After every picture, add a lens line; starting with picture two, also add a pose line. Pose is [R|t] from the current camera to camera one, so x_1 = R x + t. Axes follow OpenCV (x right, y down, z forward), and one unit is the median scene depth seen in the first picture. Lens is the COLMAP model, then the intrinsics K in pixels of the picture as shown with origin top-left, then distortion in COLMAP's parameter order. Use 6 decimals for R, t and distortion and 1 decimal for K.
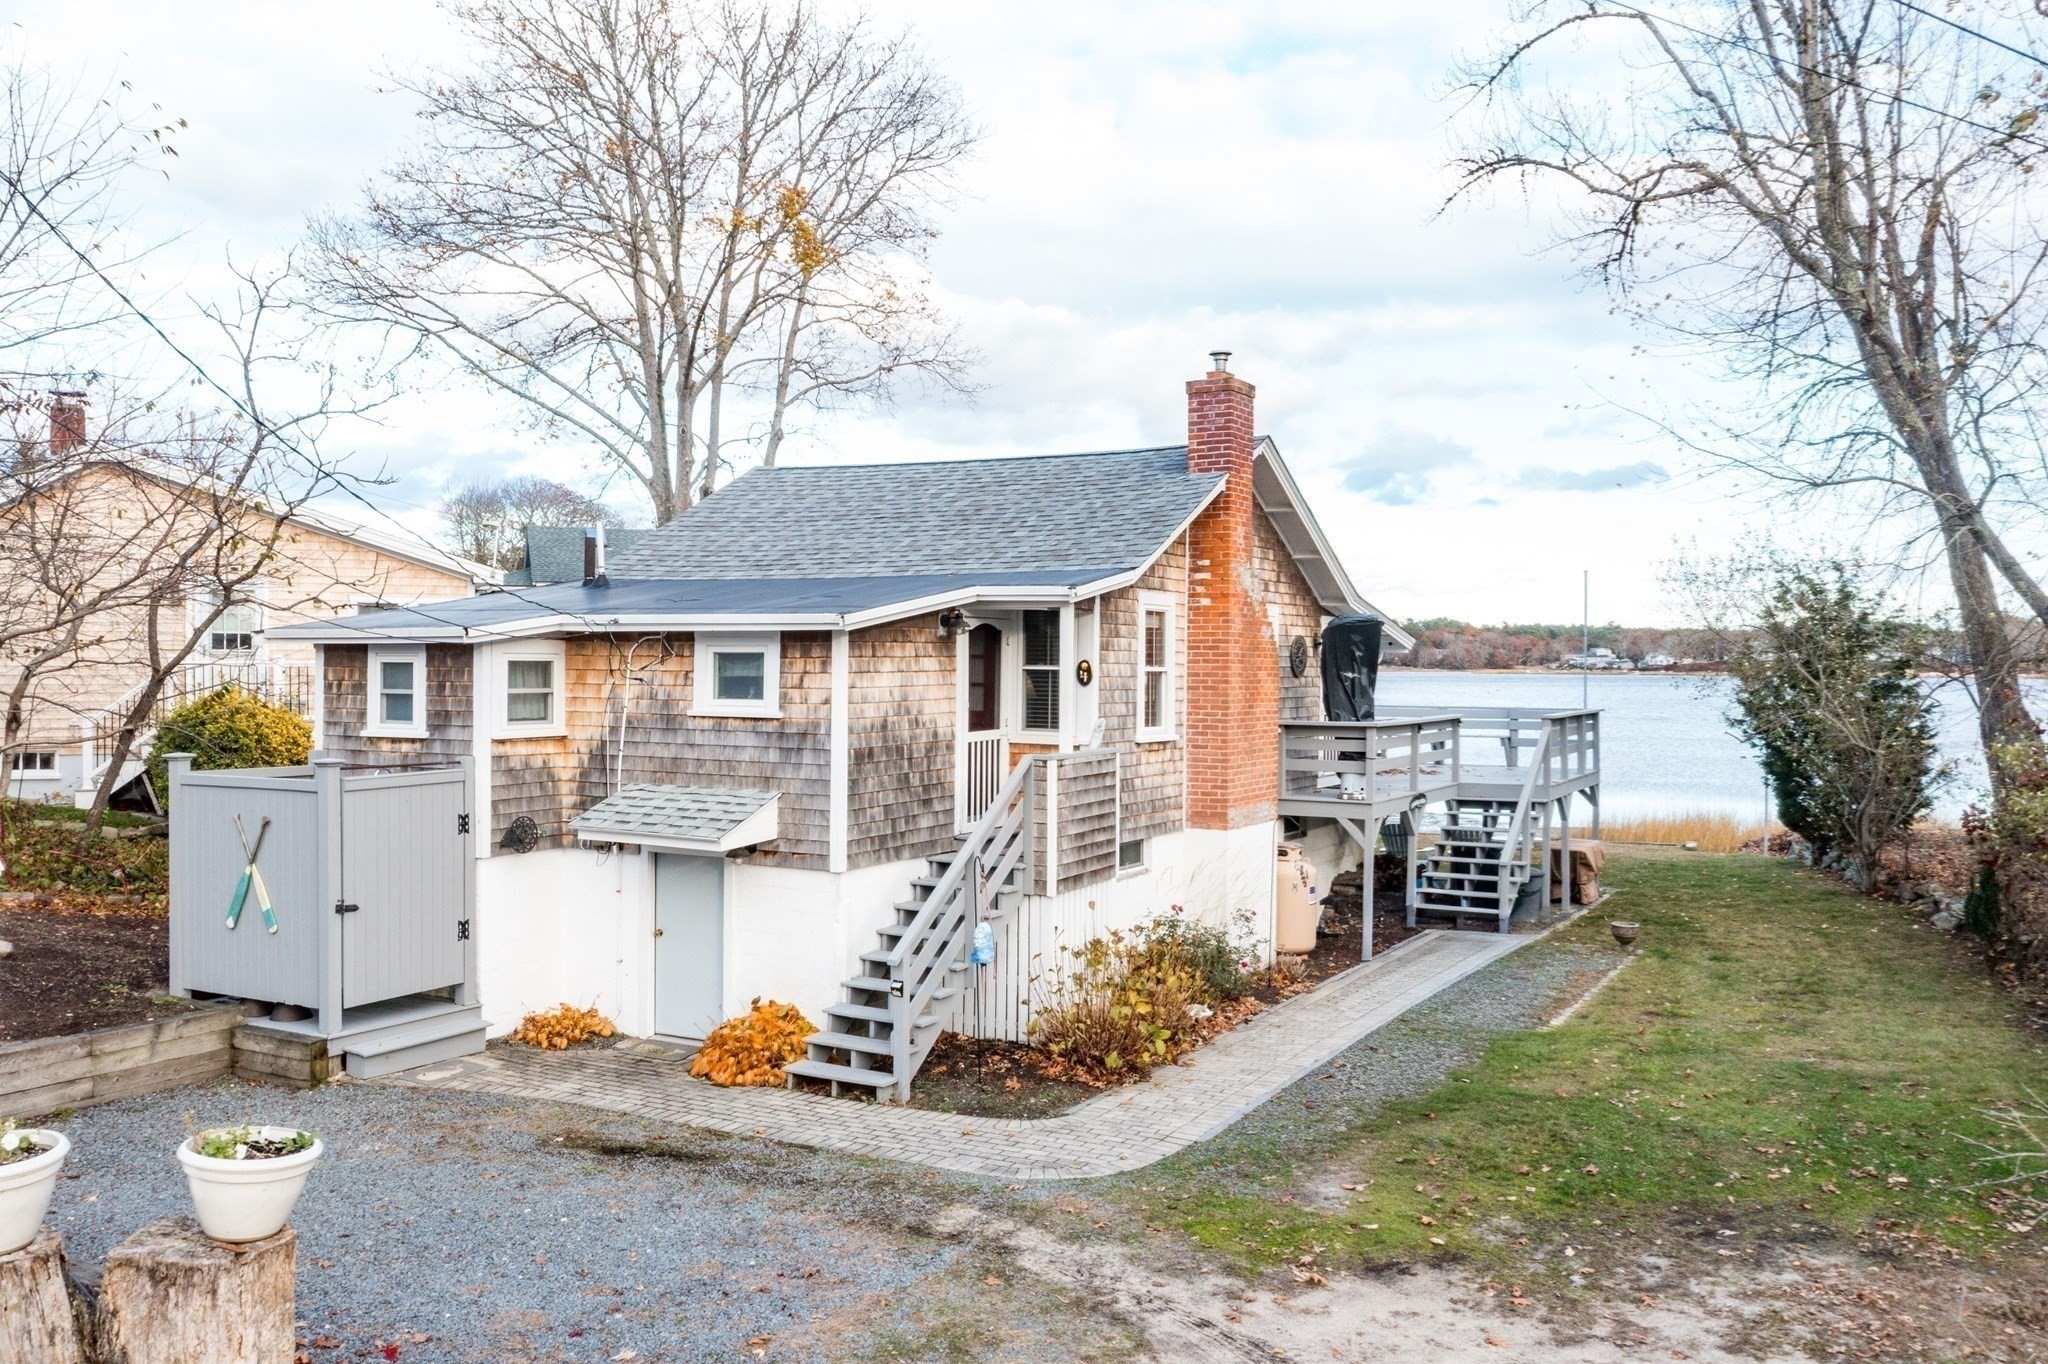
lens RADIAL K [[1624.5, 0, 1024.0], [0, 1624.5, 682.0], [0, 0, 1]] dist [0.000897, 0.013994]
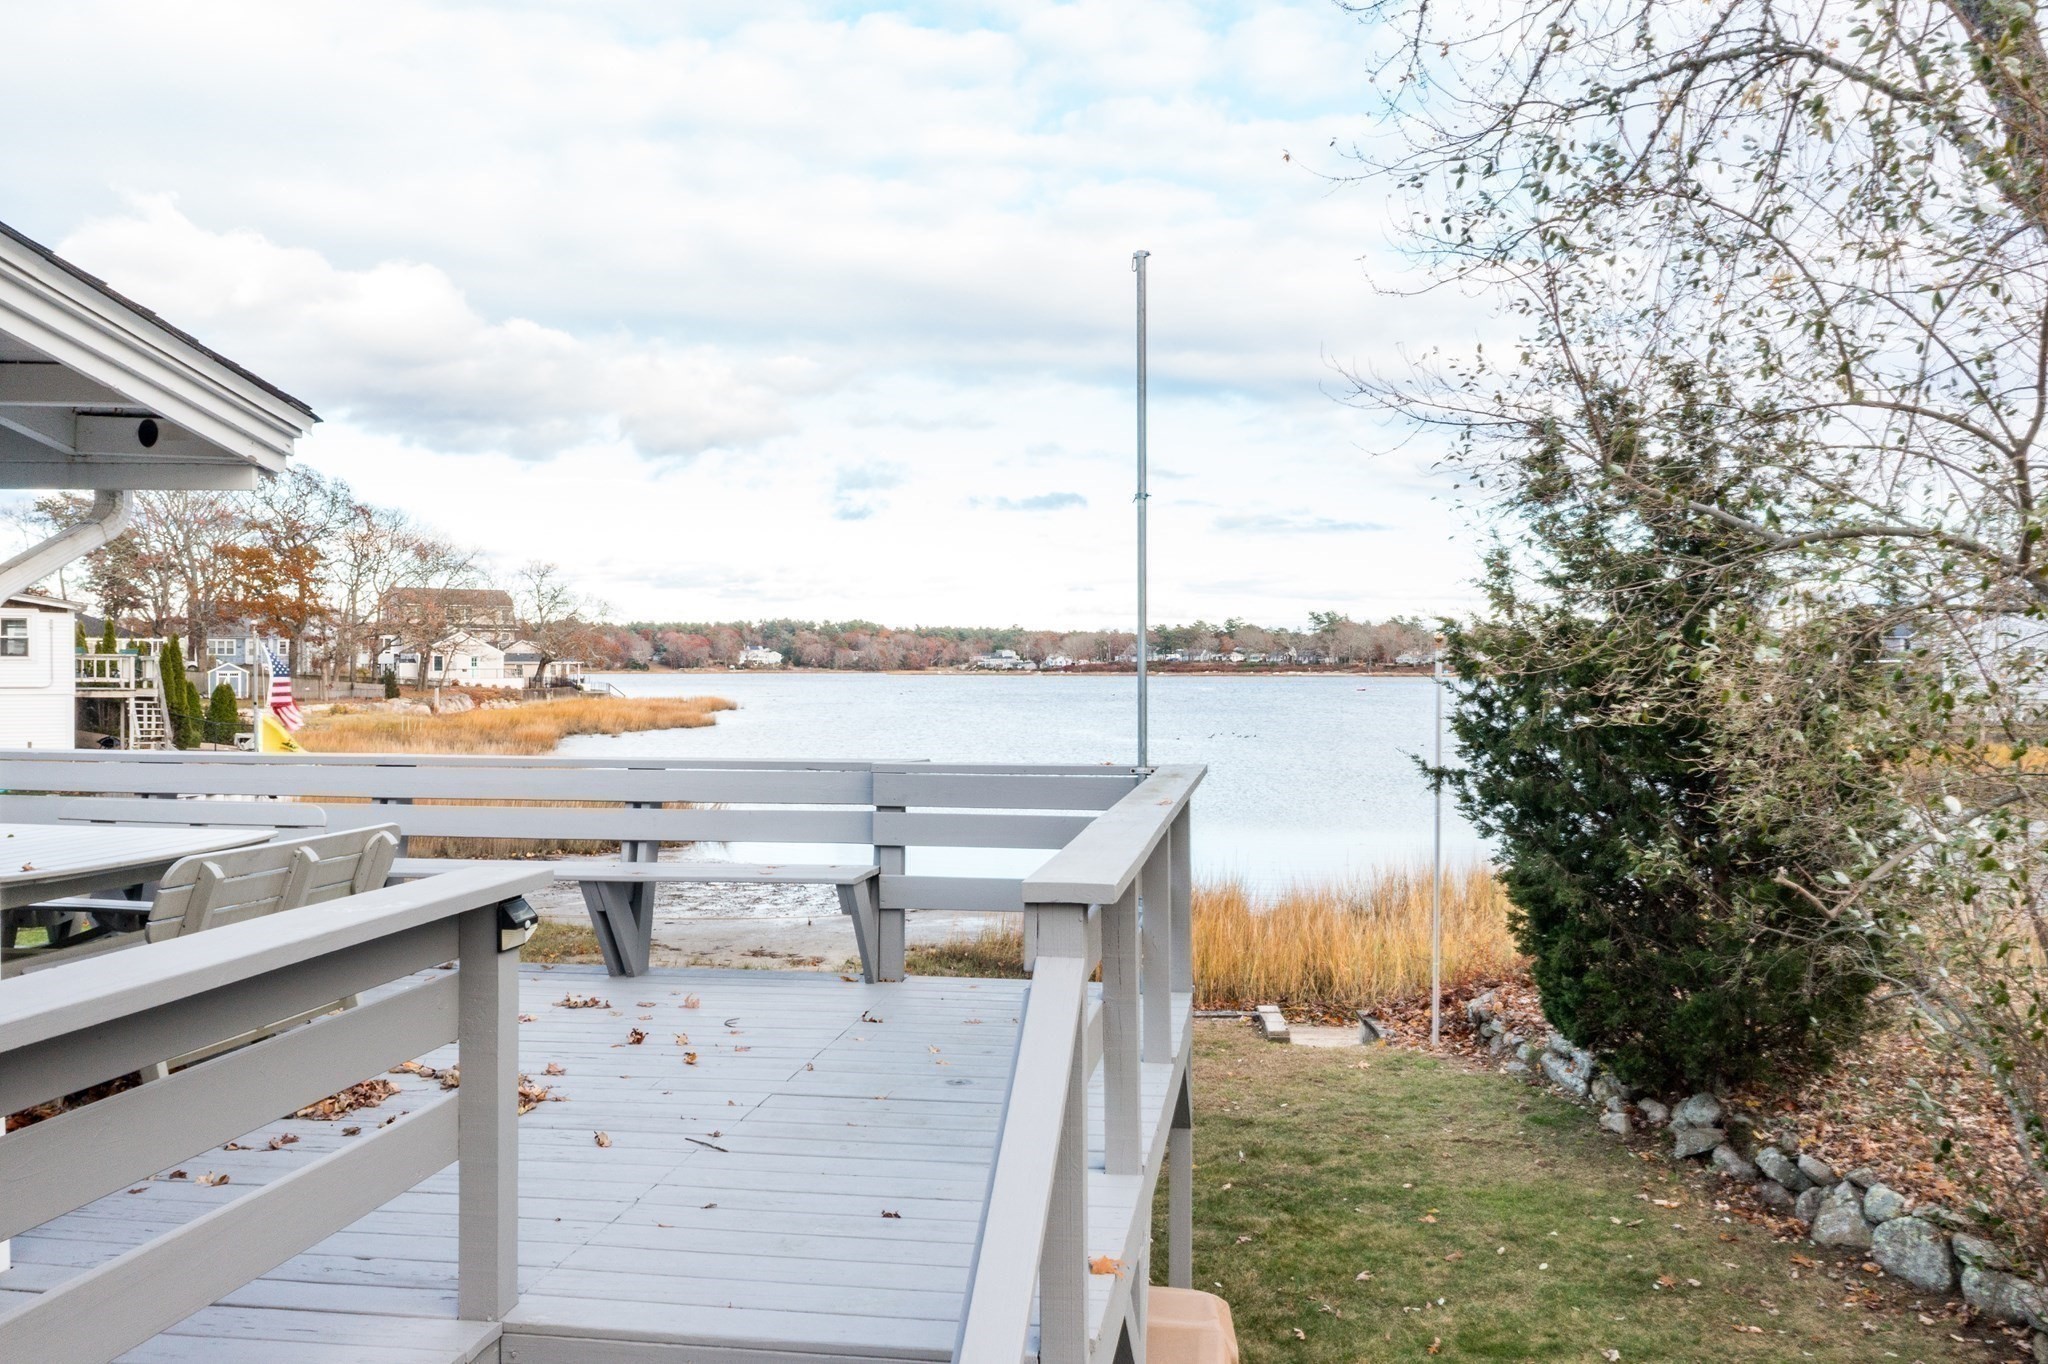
lens RADIAL K [[1614.5, 0, 1024.0], [0, 1614.5, 682.0], [0, 0, 1]] dist [-0.001967, -0.001697]
pose [[0.938239, -0.005991, 0.345935, 0.391463], [0.006492, 0.999979, -0.000289, 0.003785], [-0.345926, 0.002517, 0.938258, 1.258660]]
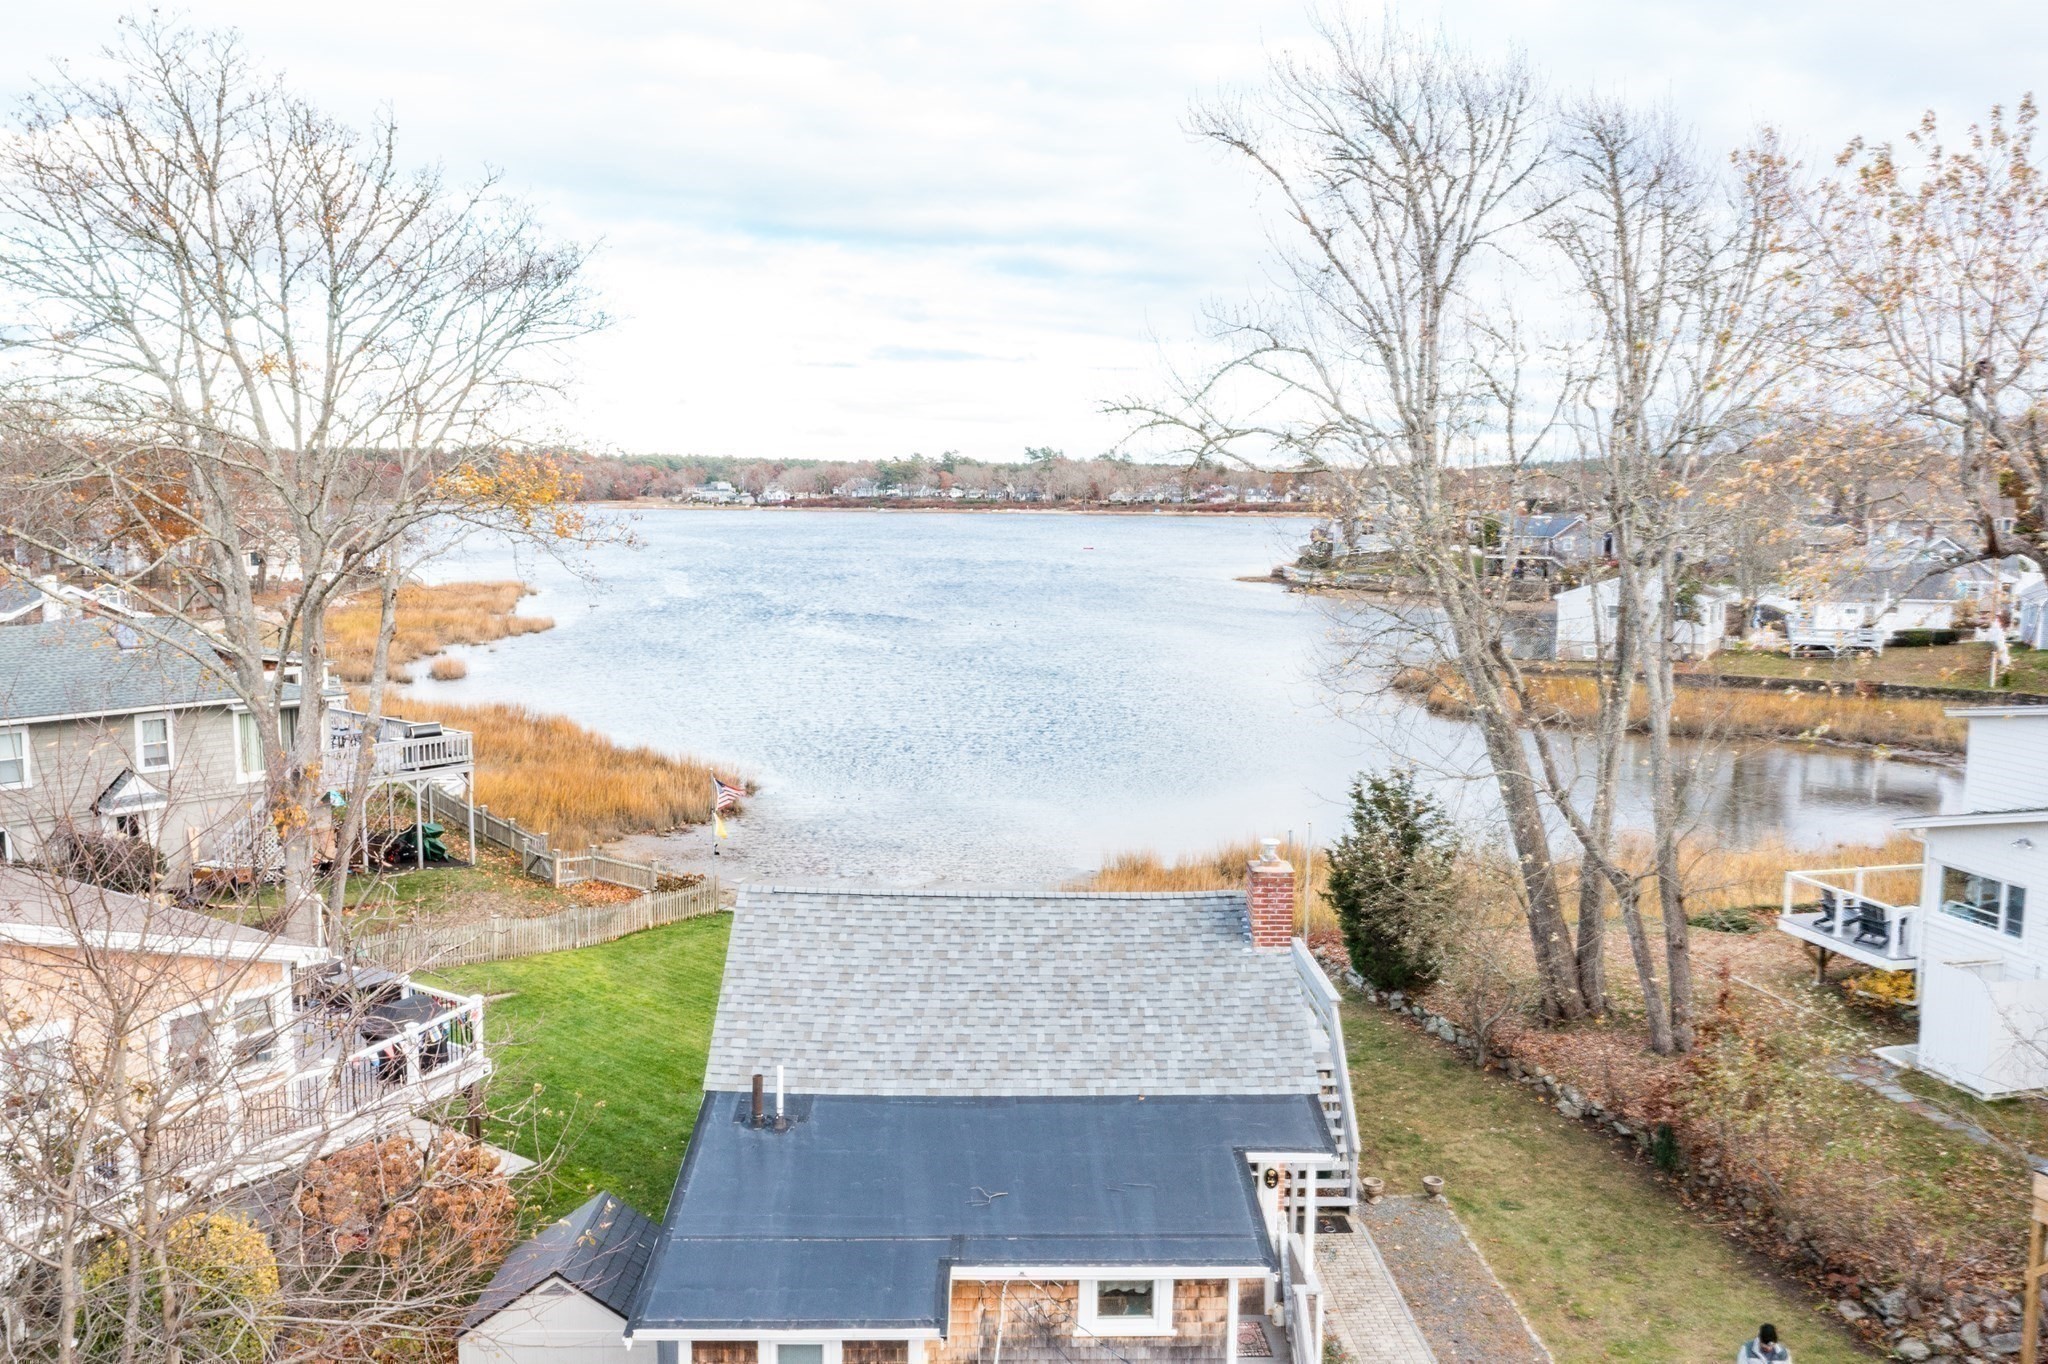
lens RADIAL K [[1657.9, 0, 1024.0], [0, 1657.9, 682.0], [0, 0, 1]] dist [0.001121, 0.003641]
pose [[0.859594, -0.059468, 0.507506, -0.756192], [0.002507, 0.993684, 0.112190, -0.532898], [-0.510972, -0.095166, 0.854313, 0.075707]]
